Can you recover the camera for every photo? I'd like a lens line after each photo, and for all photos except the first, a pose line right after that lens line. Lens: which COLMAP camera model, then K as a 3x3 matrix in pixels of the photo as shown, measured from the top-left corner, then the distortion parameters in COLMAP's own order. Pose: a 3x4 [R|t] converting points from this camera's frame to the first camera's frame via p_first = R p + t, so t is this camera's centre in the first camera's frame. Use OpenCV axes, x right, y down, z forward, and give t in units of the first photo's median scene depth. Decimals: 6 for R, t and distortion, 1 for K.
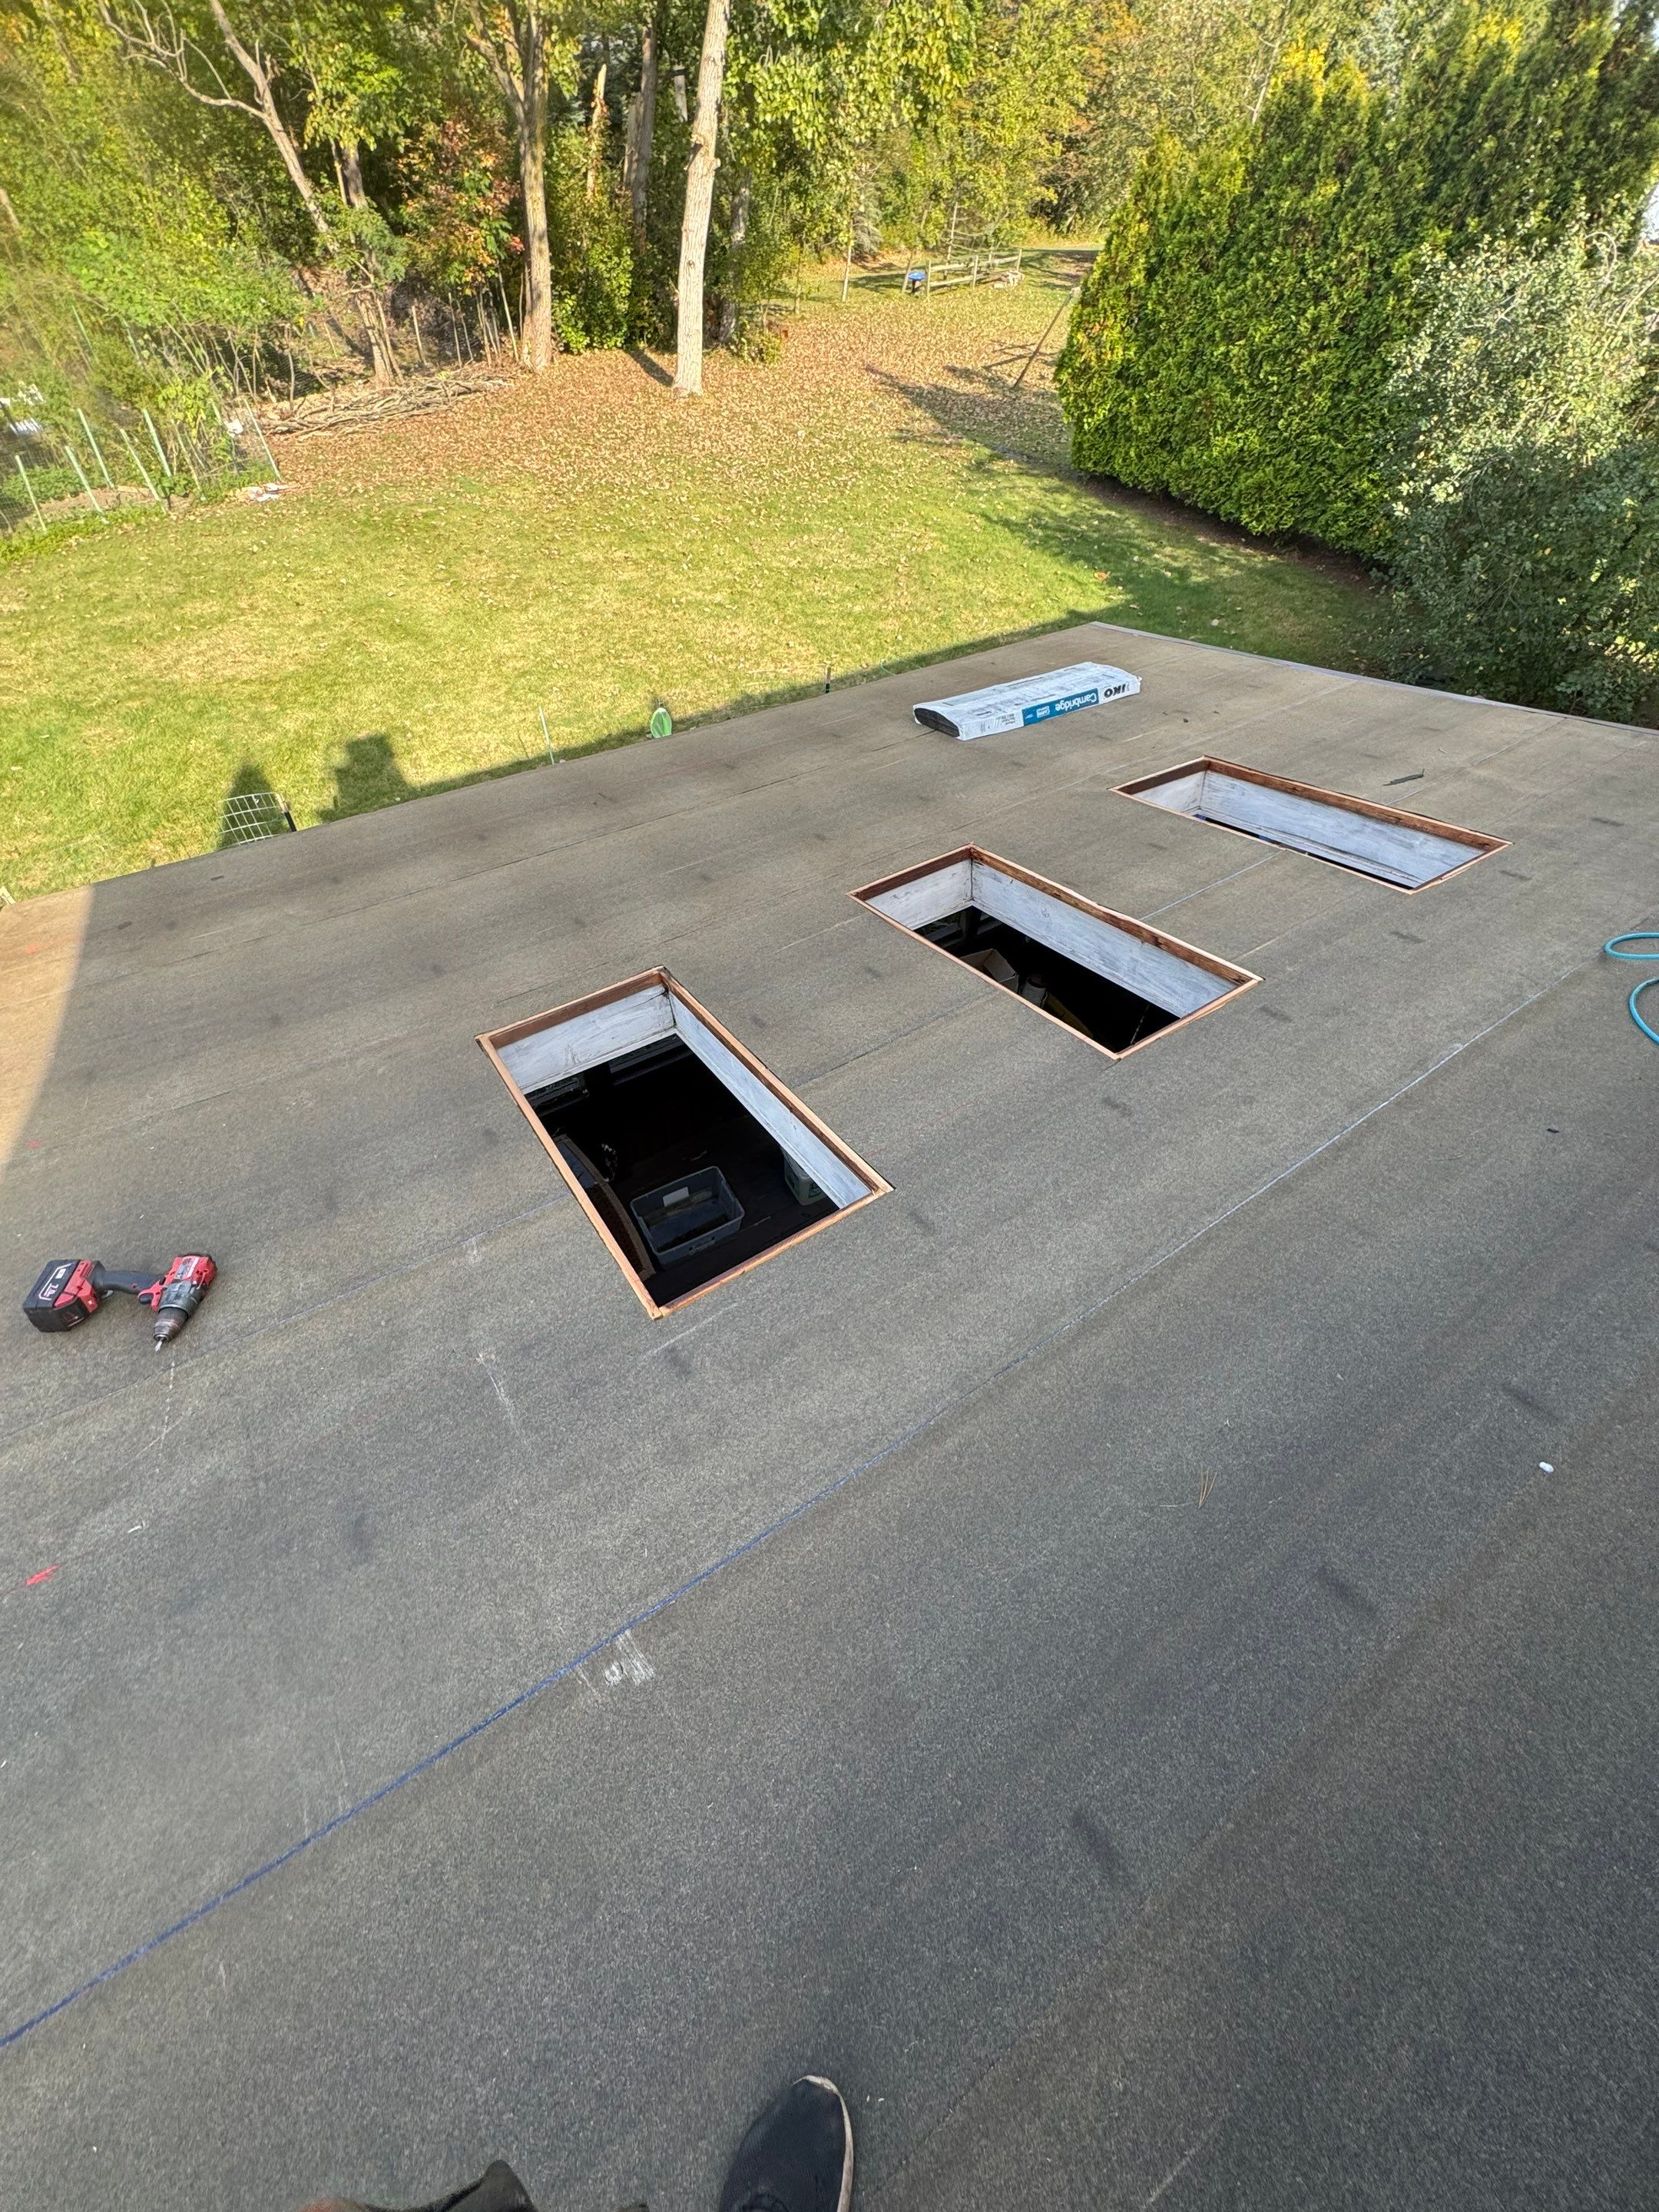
lens RADIAL K [[894.4, 0, 833.8], [0, 894.4, 1101.9], [0, 0, 1]] dist [0.000941, -0.000607]
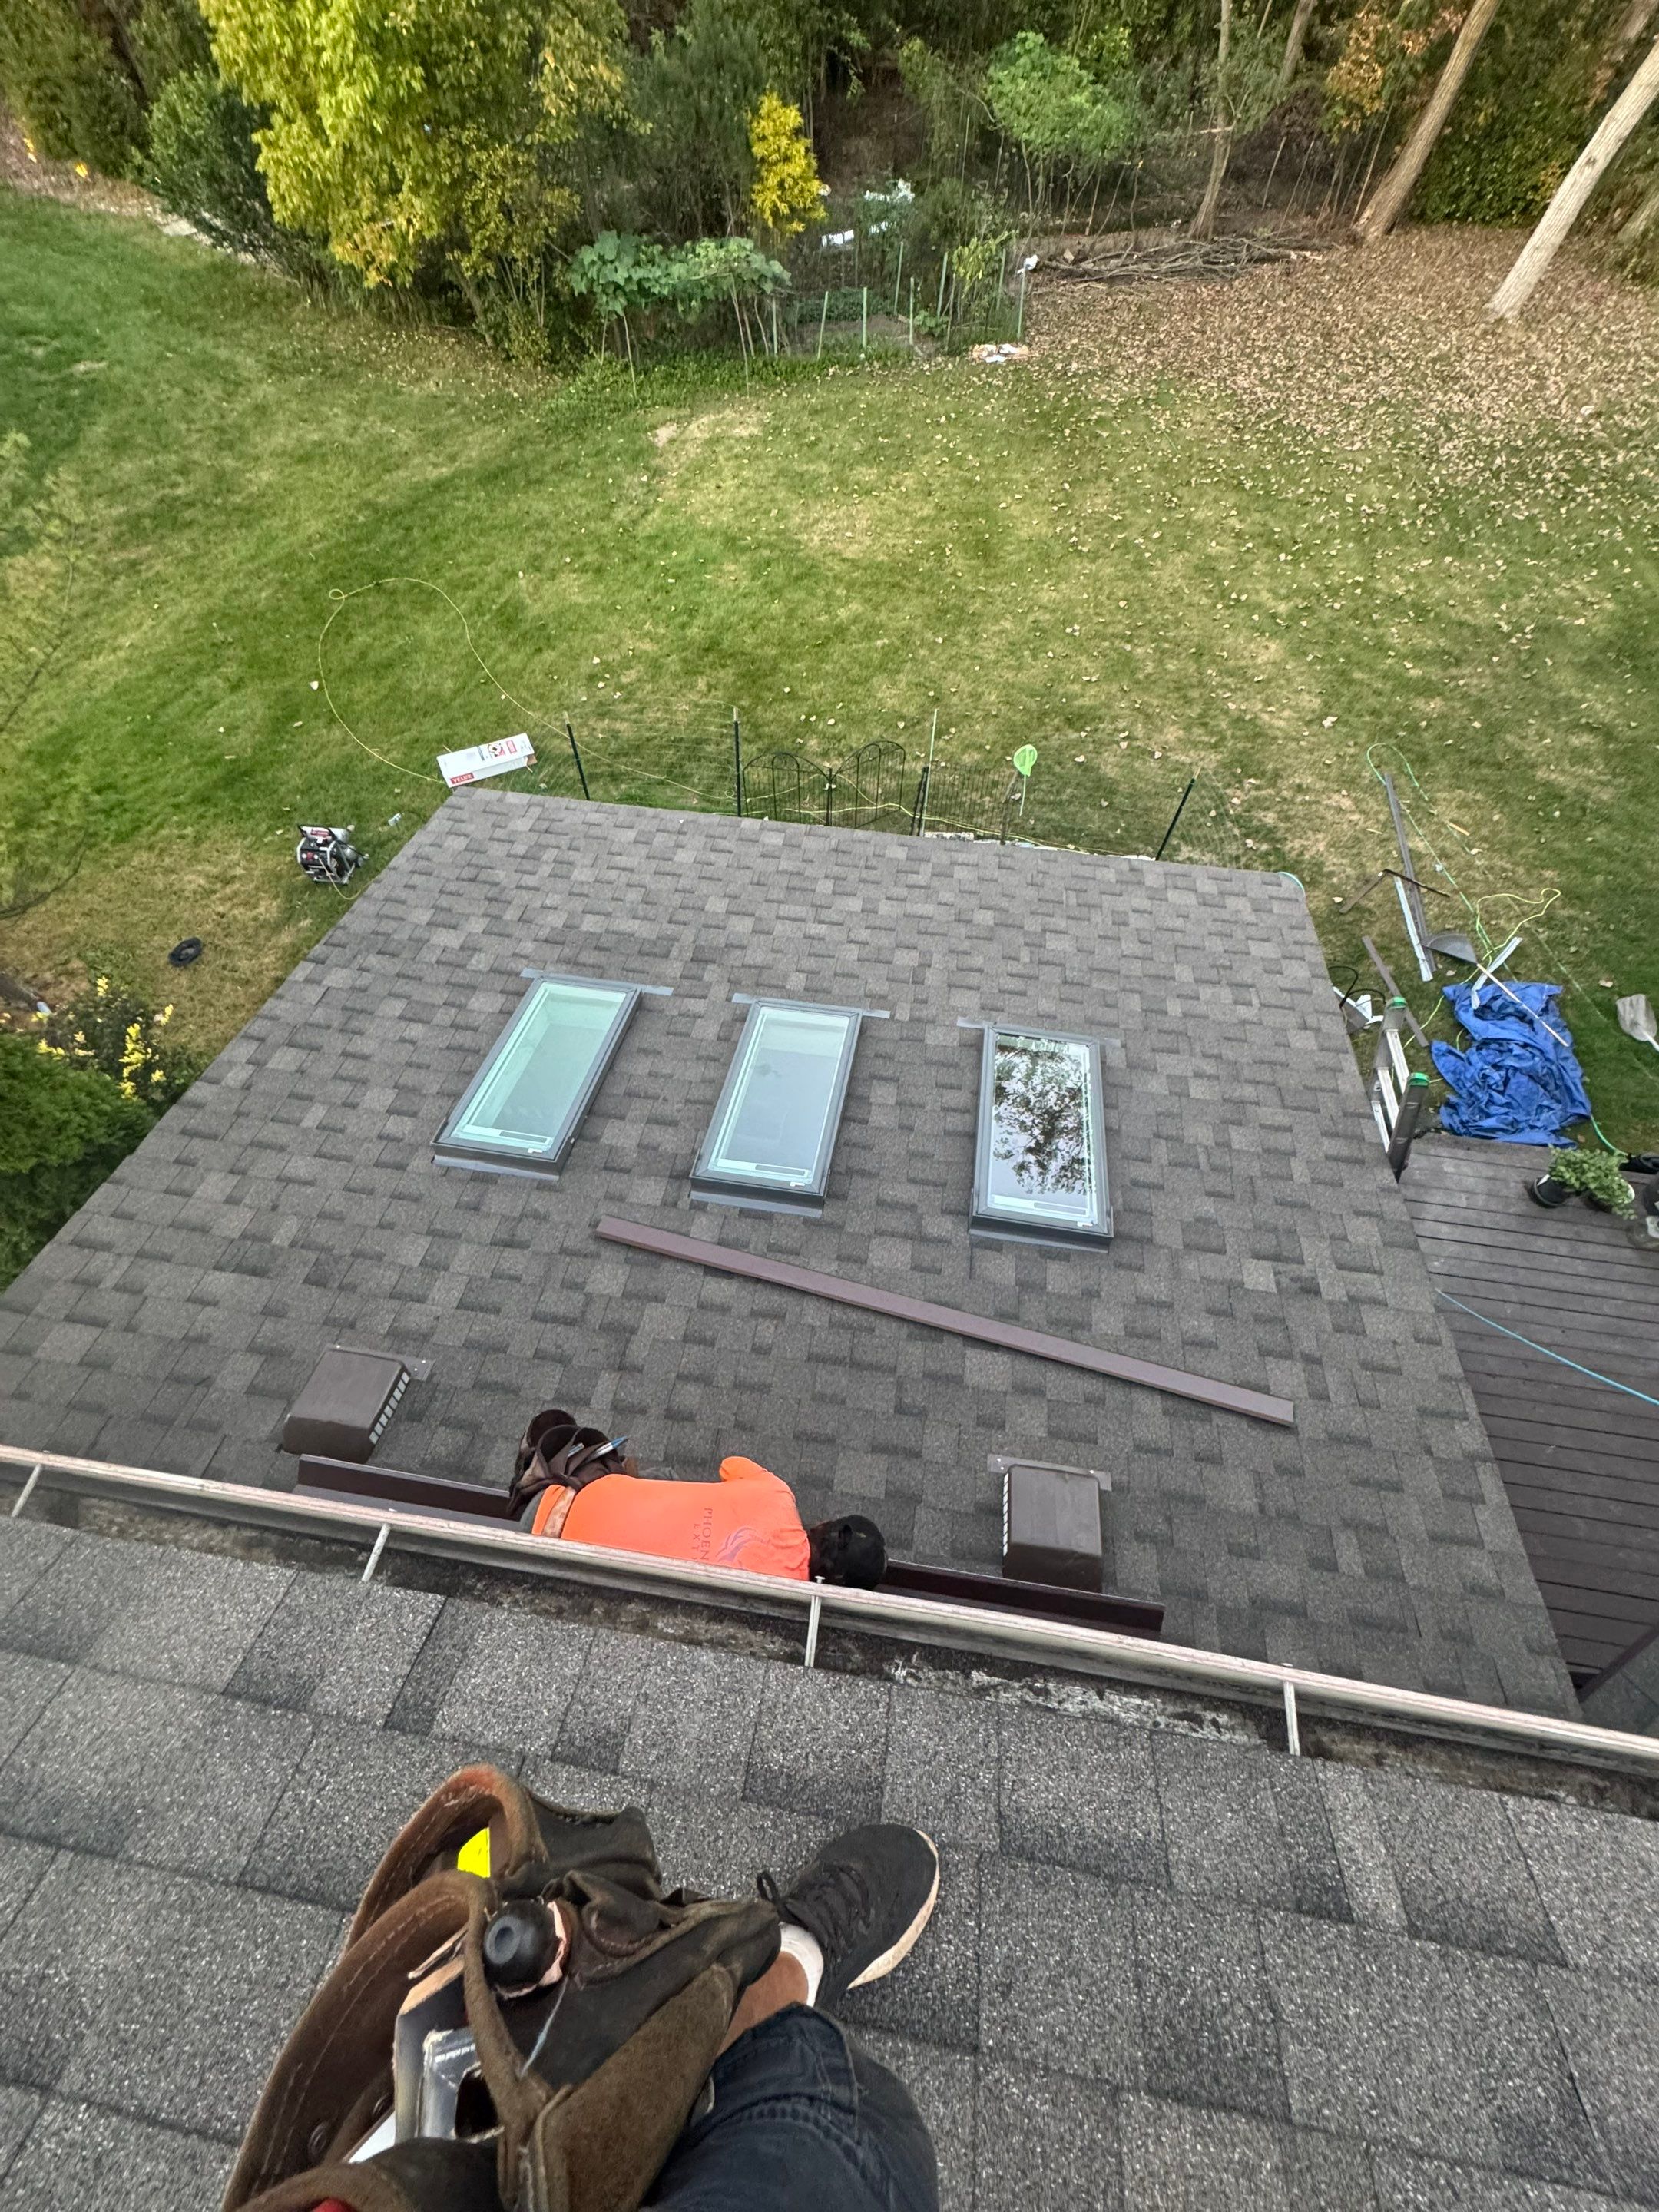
lens RADIAL K [[894.4, 0, 833.8], [0, 894.4, 1101.9], [0, 0, 1]] dist [0.000941, -0.000607]
pose [[0.733440, 0.559281, -0.386357, 0.164379], [-0.490265, 0.828939, 0.269259, -0.124404], [0.470858, -0.008068, 0.882172, -0.075055]]
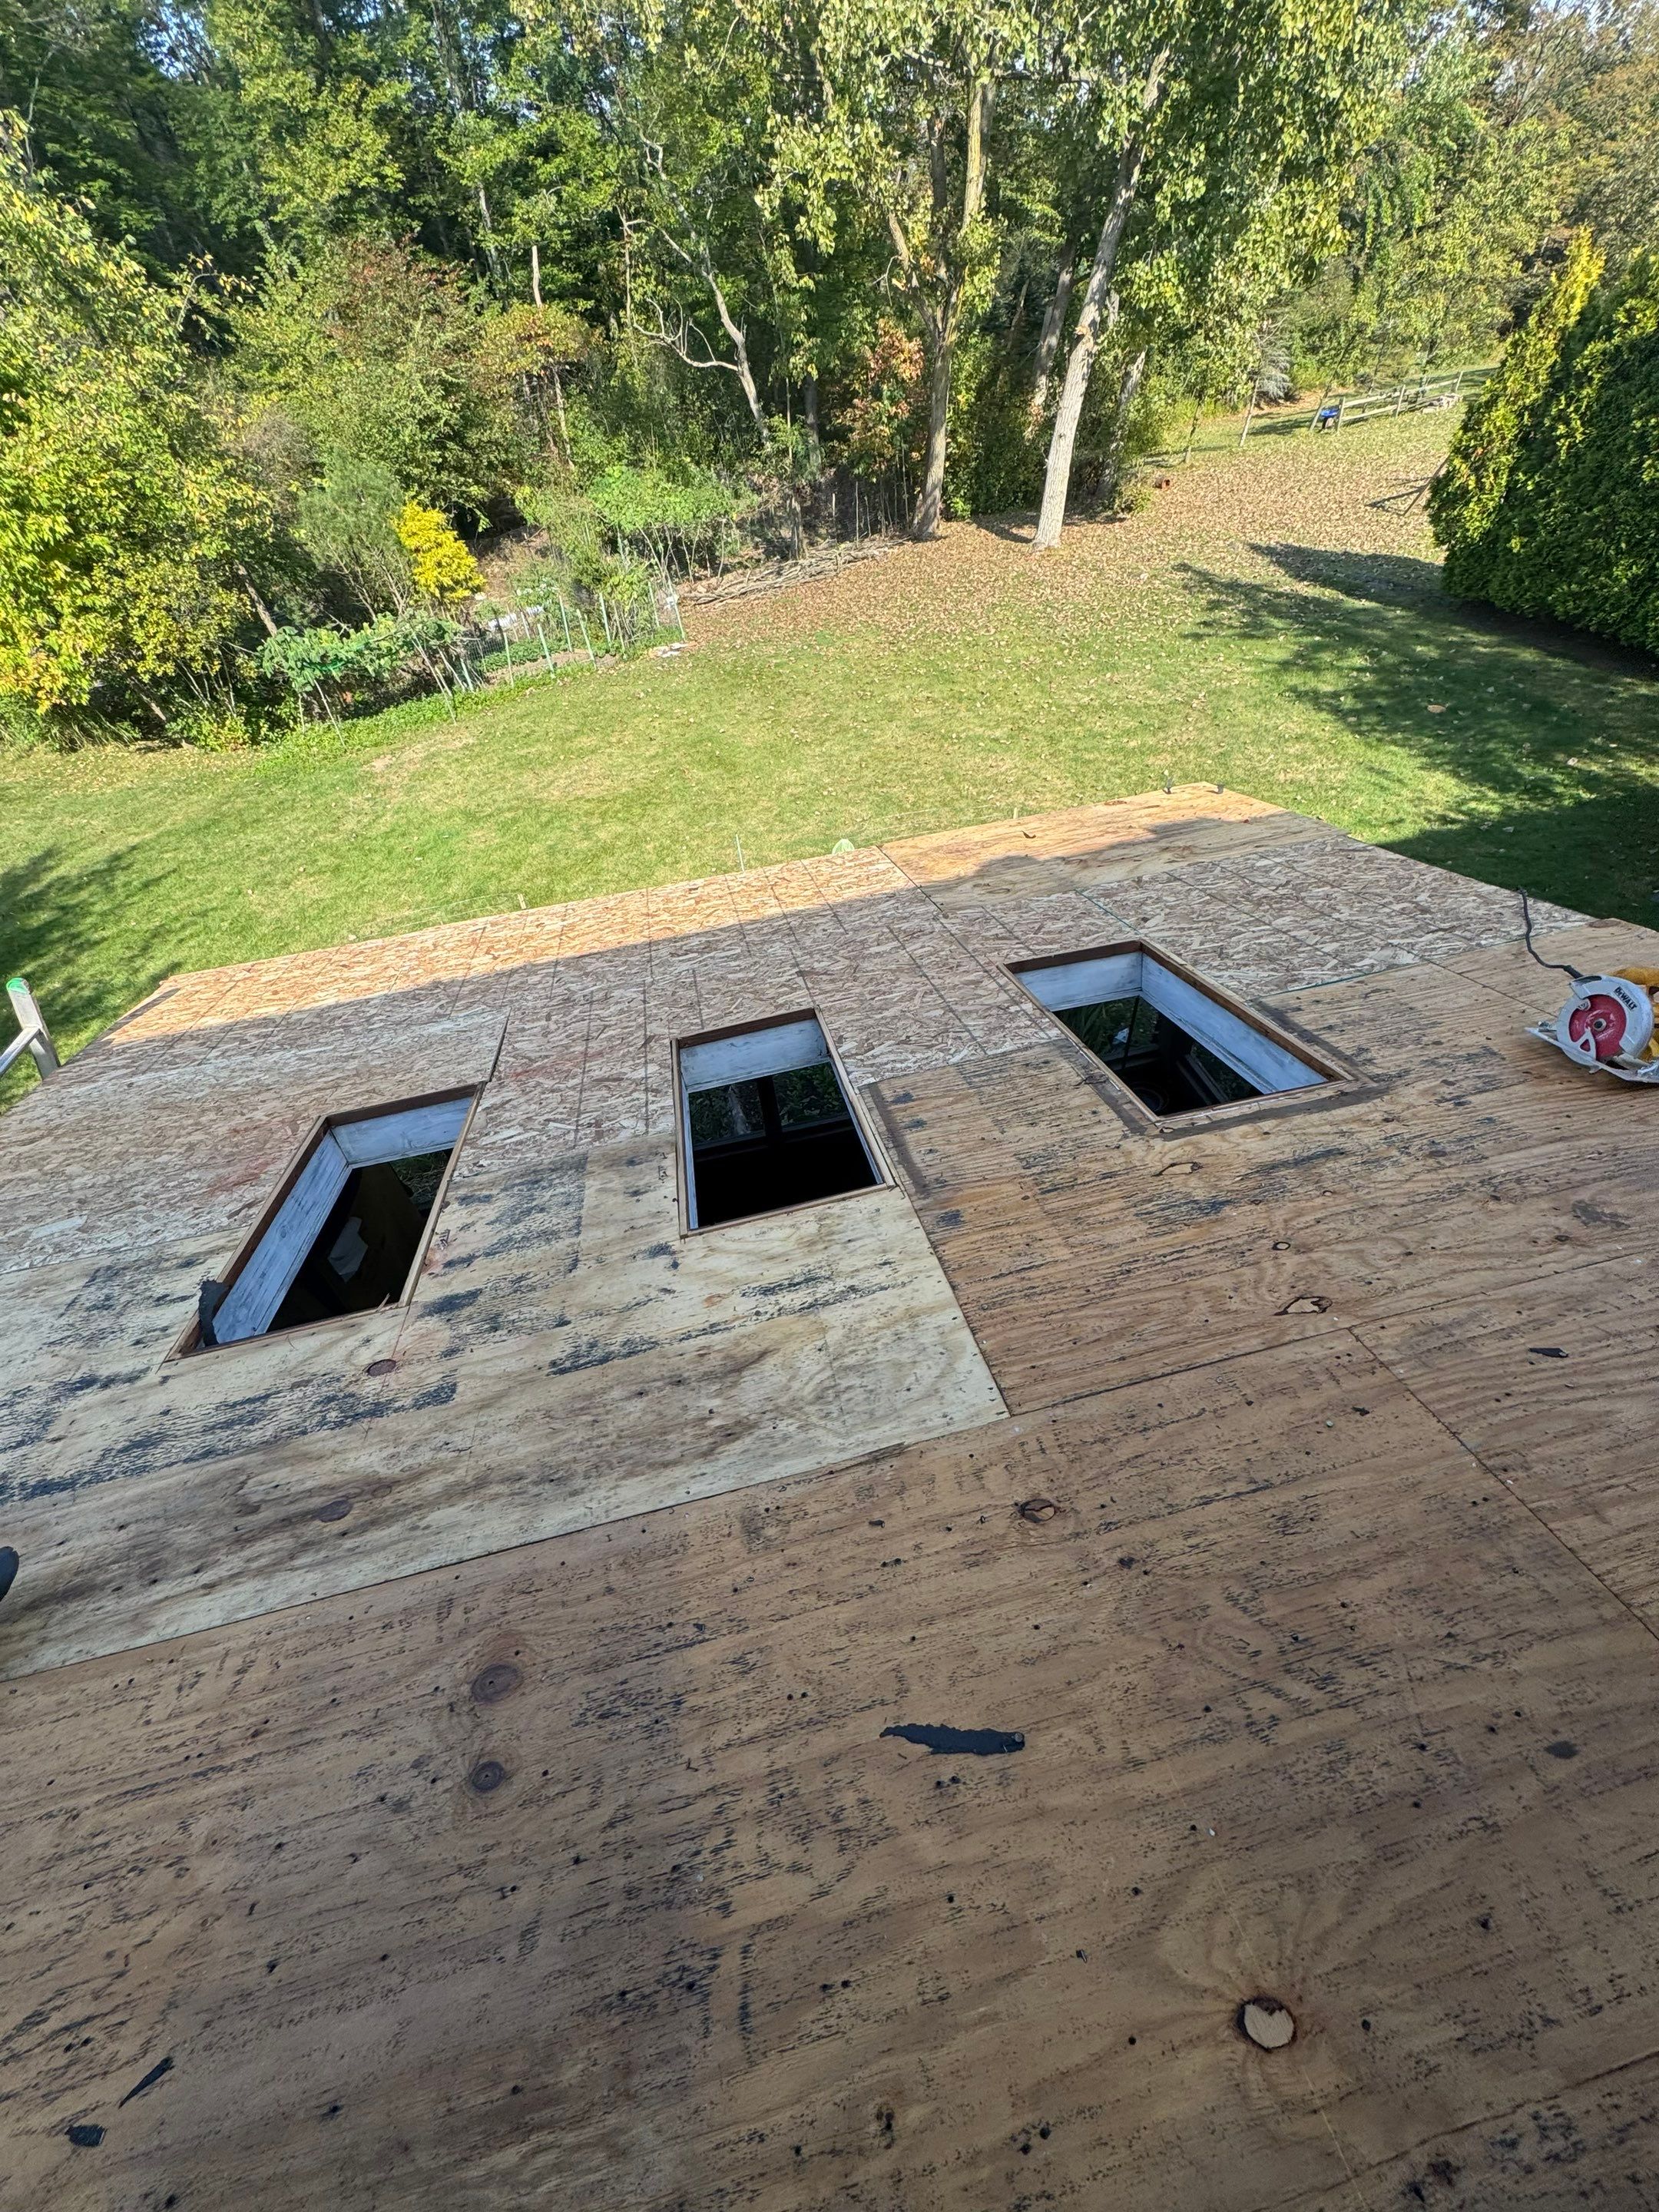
lens RADIAL K [[886.3, 0, 829.5], [0, 886.3, 1106.0], [0, 0, 1]] dist [-0.002362, -0.000148]
pose [[0.919425, 0.152752, -0.362387, 0.116485], [-0.188880, 0.979764, -0.066228, -0.023617], [0.344938, 0.129339, 0.929672, 0.016629]]
